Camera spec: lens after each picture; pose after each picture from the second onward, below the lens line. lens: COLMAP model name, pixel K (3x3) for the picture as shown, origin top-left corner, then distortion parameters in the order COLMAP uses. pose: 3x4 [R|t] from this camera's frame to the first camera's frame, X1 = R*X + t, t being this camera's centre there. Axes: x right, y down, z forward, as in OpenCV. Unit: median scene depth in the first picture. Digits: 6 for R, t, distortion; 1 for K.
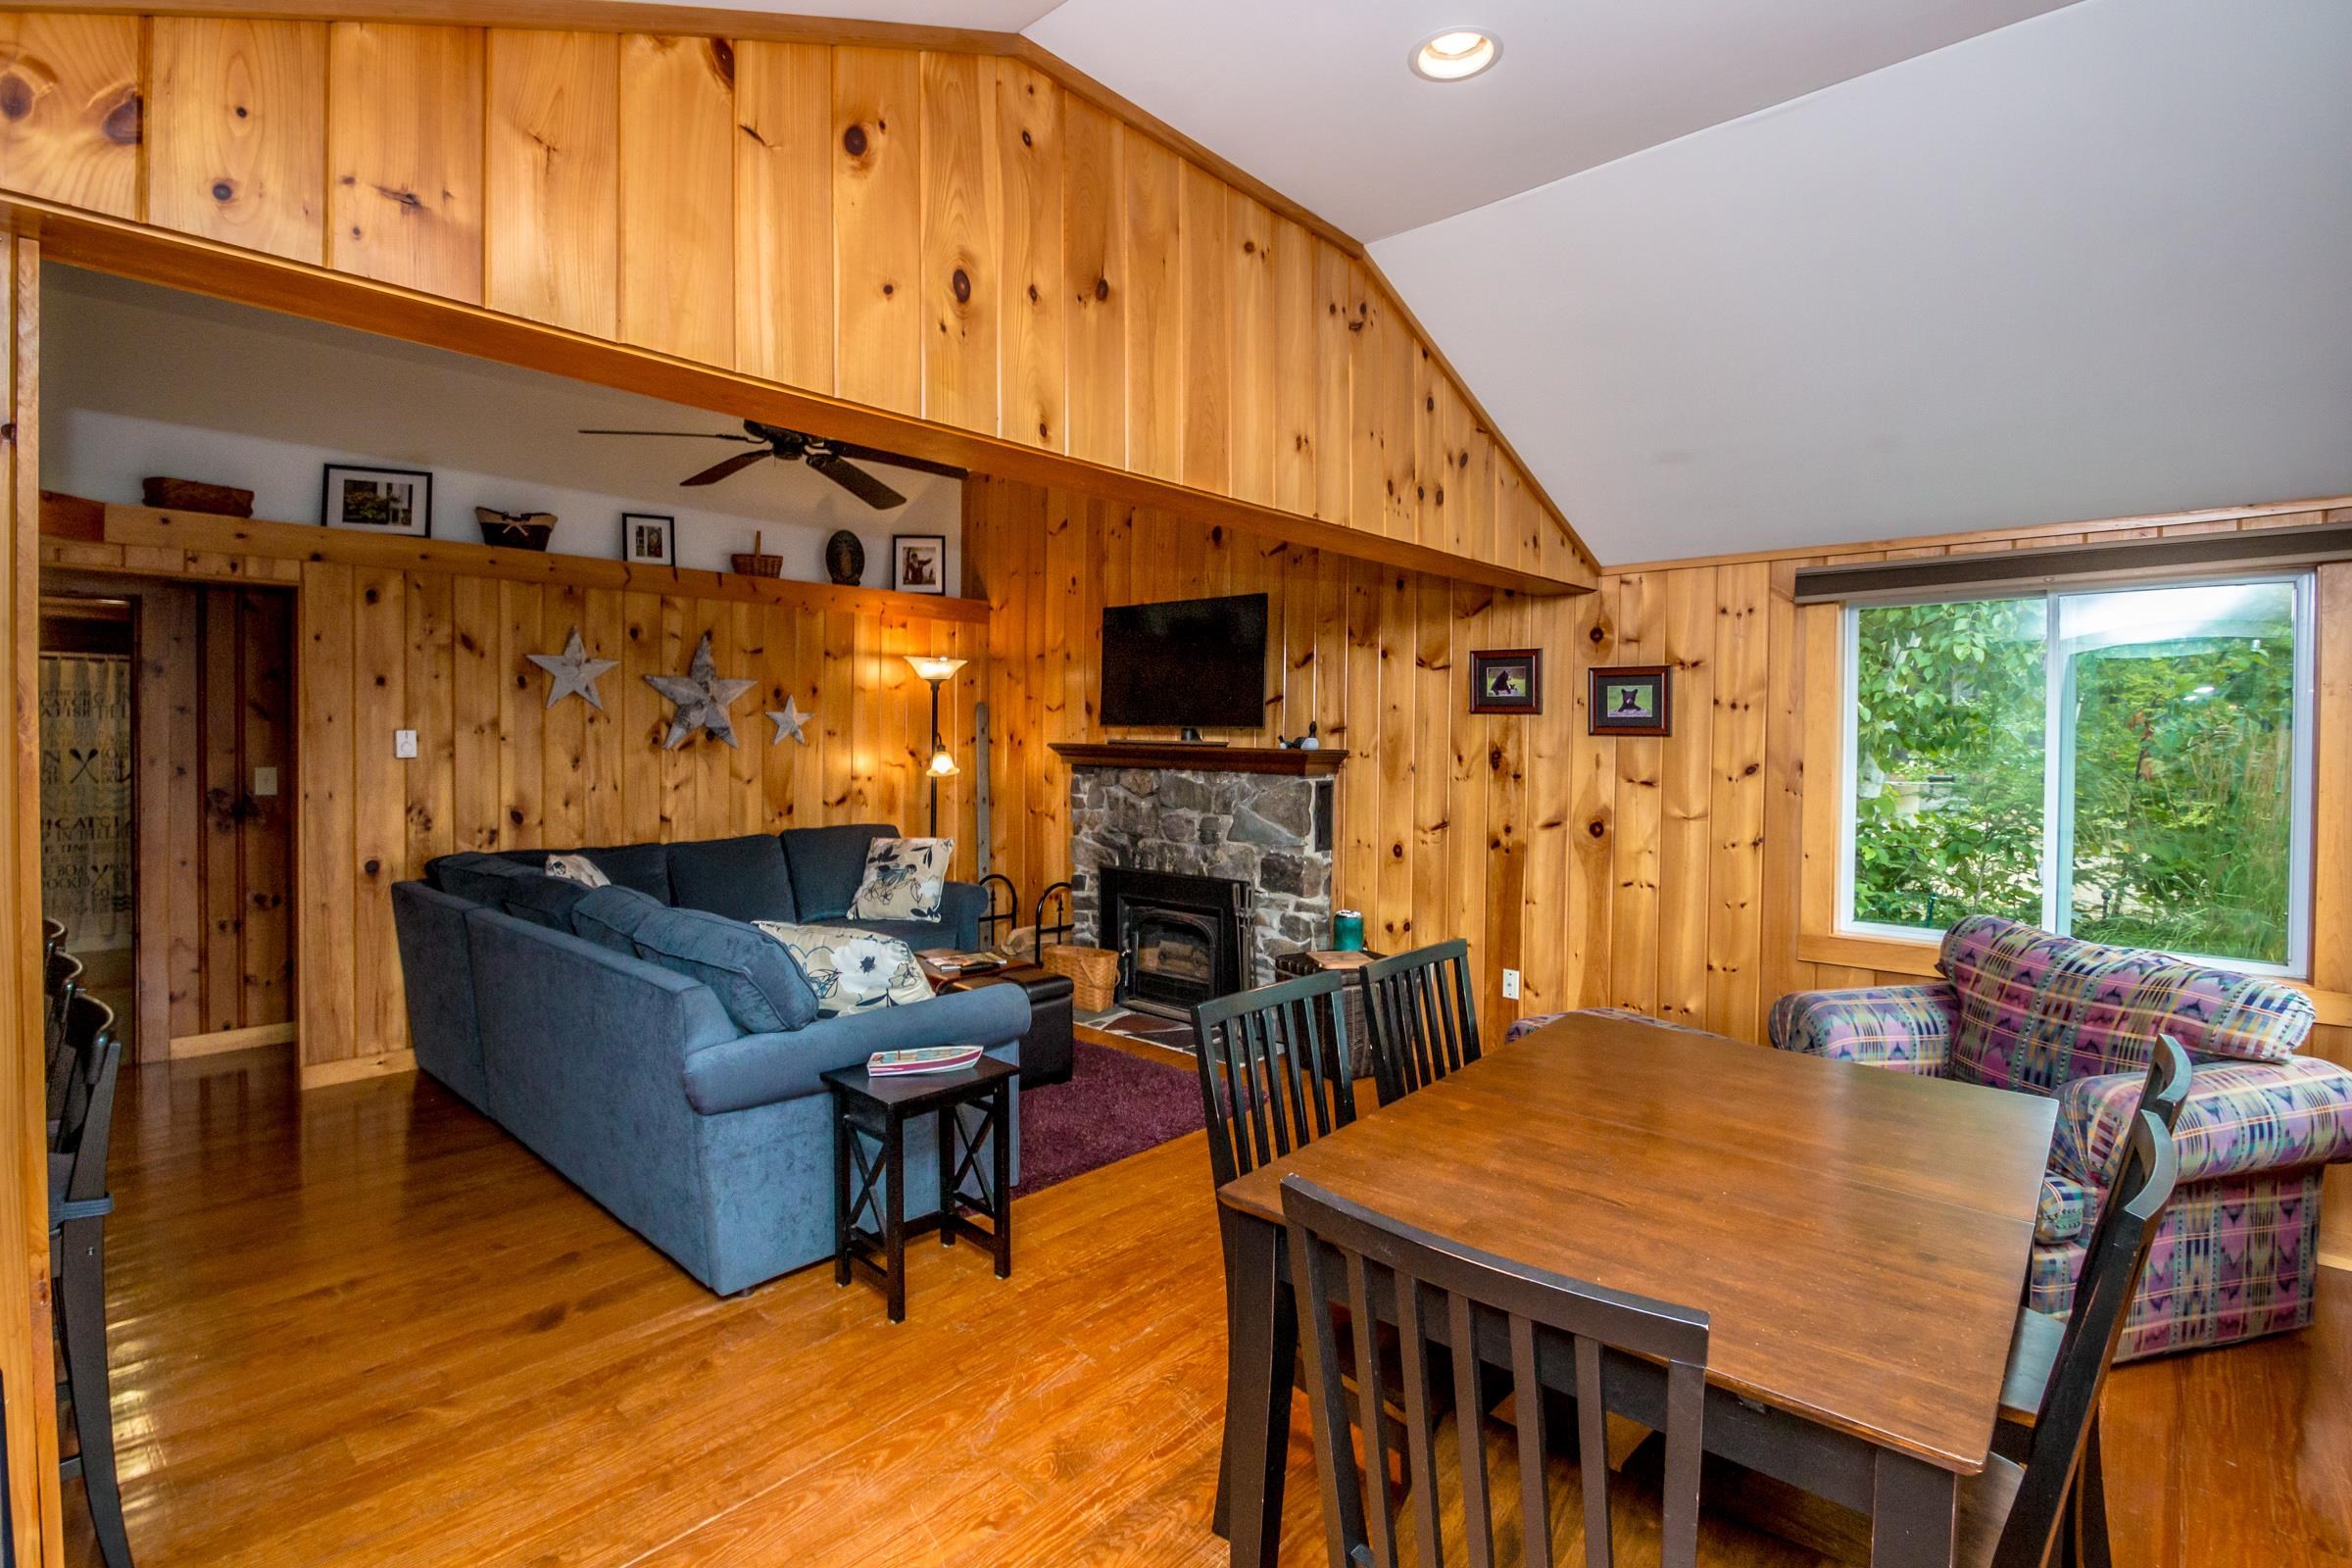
lens RADIAL K [[1133.6, 0, 1160.2], [0, 1133.6, 761.6], [0, 0, 1]] dist [0.010118, -0.011291]
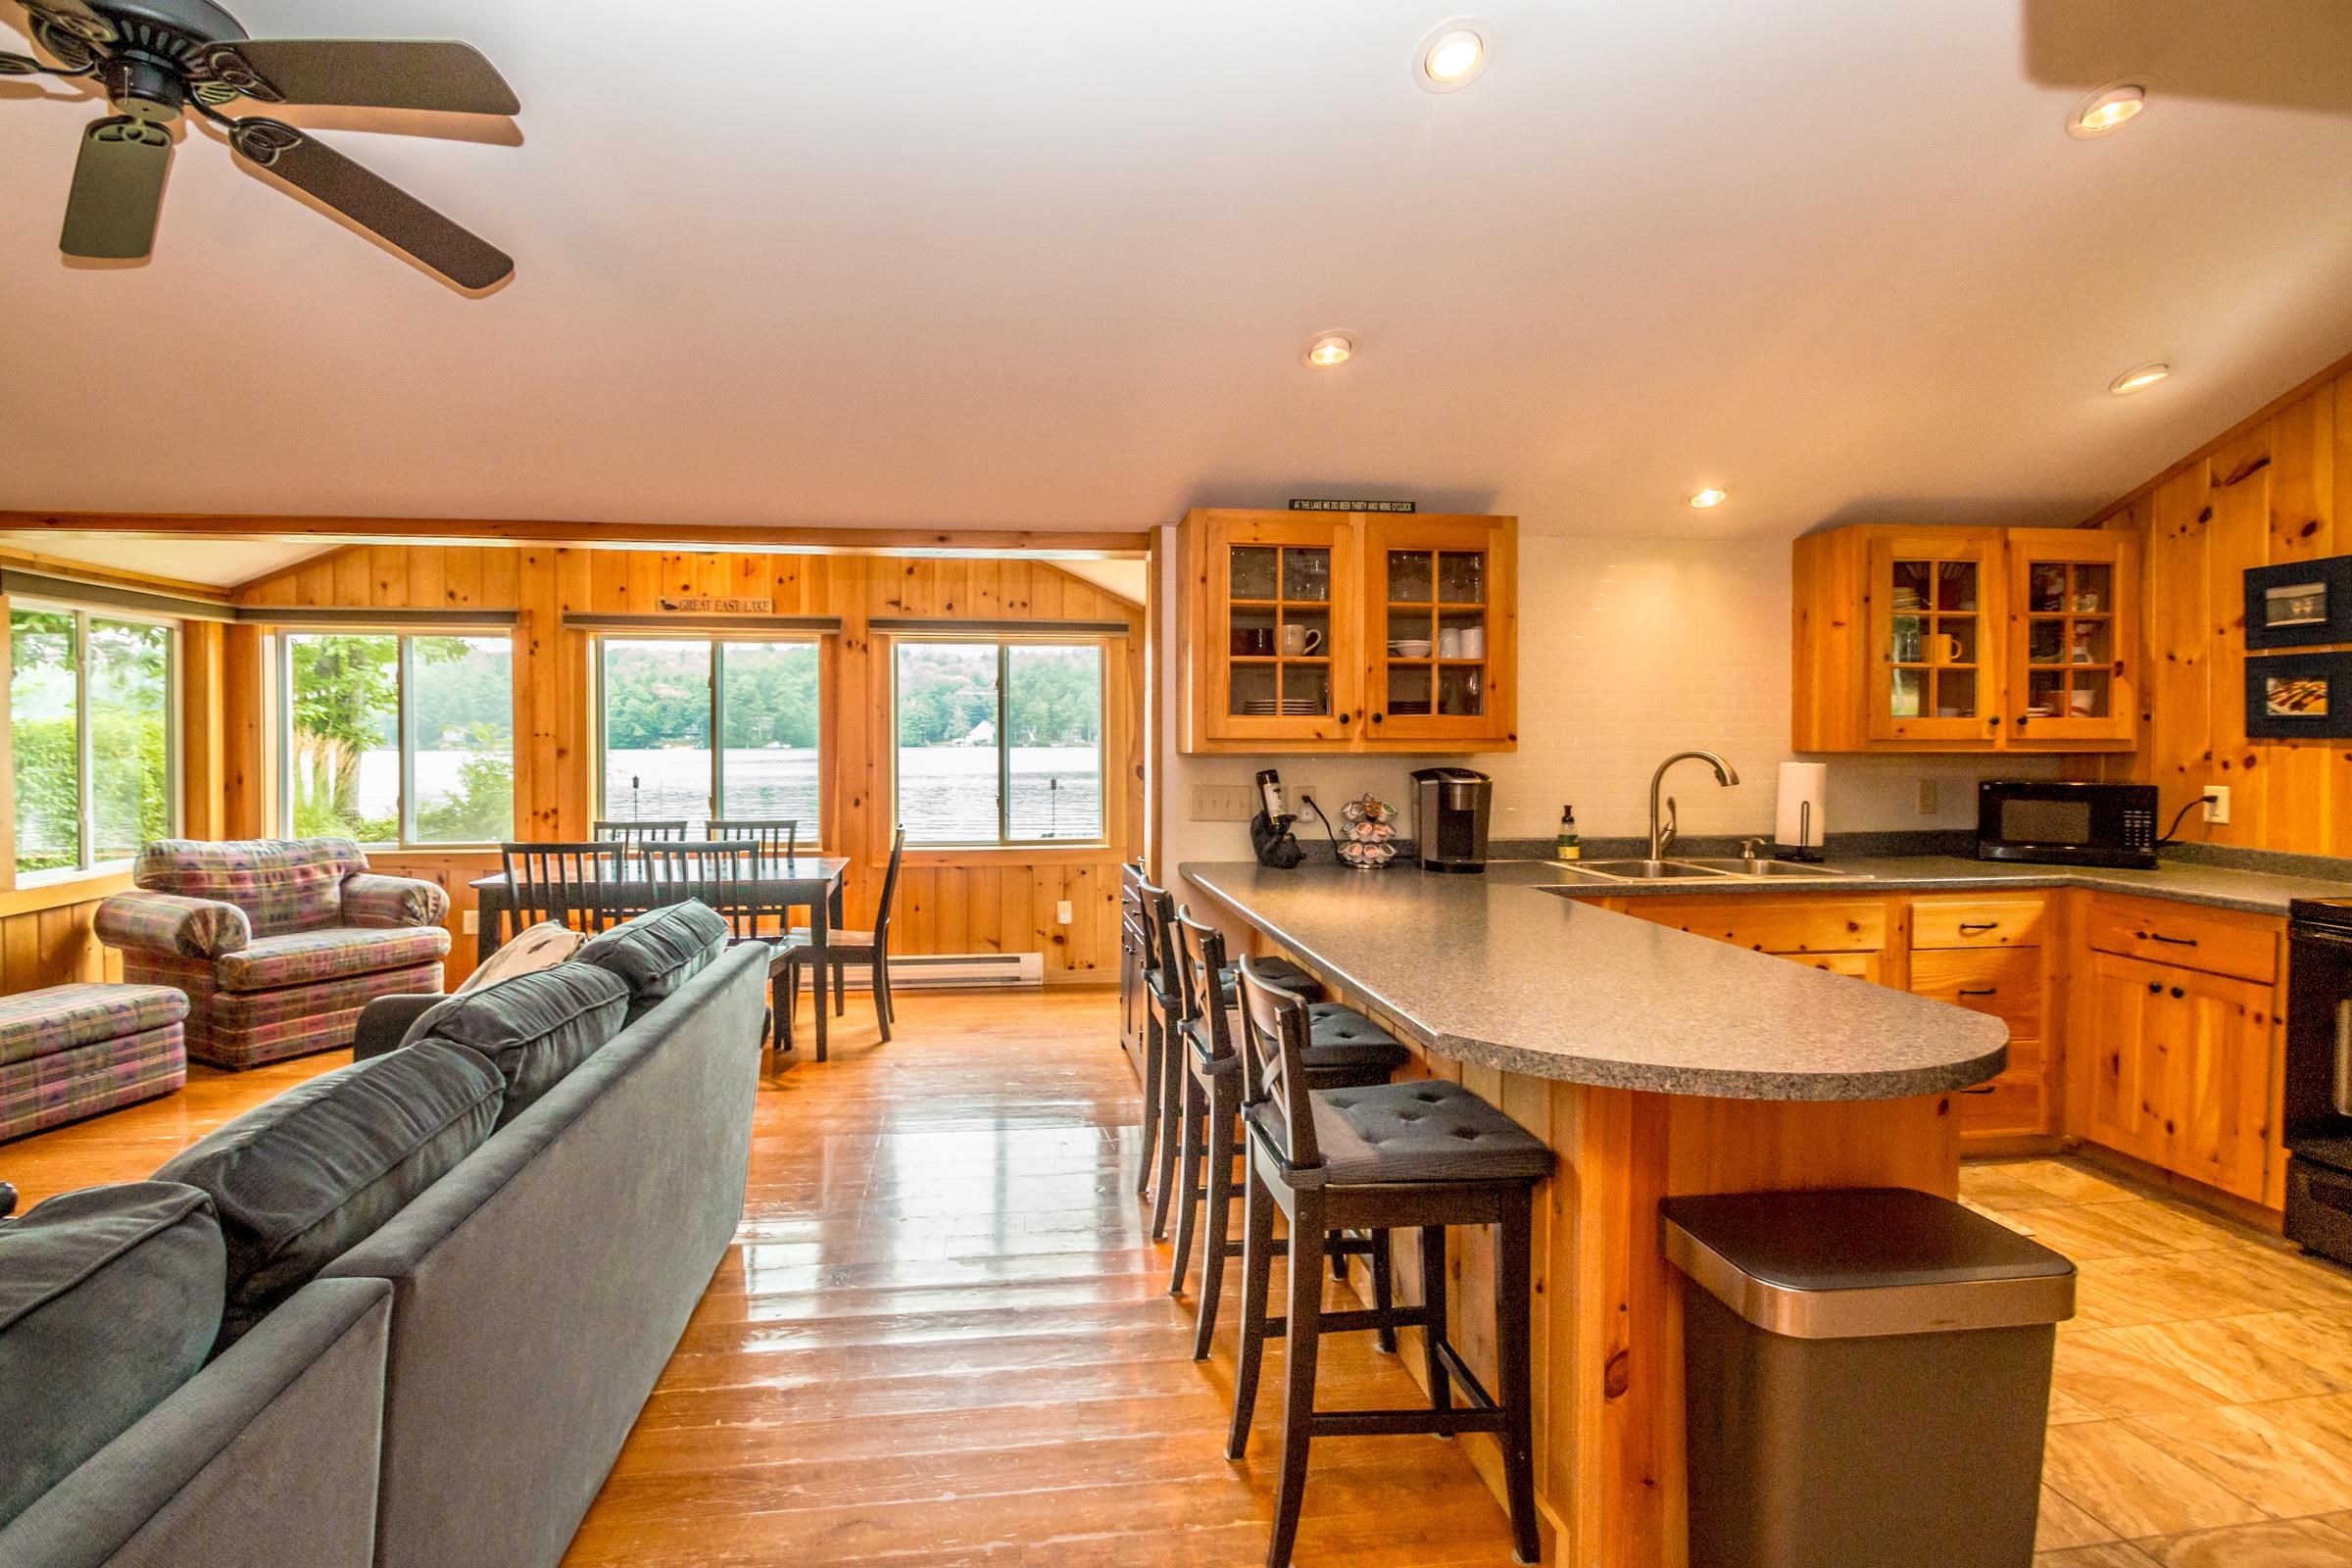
lens RADIAL K [[1133.6, 0, 1127.7], [0, 1133.6, 758.2], [0, 0, 1]] dist [0.010118, -0.011291]
pose [[-0.778757, -0.021101, 0.626971, -0.700770], [0.009023, 0.998954, 0.044827, -0.013481], [-0.627261, 0.040566, -0.777752, 0.826258]]
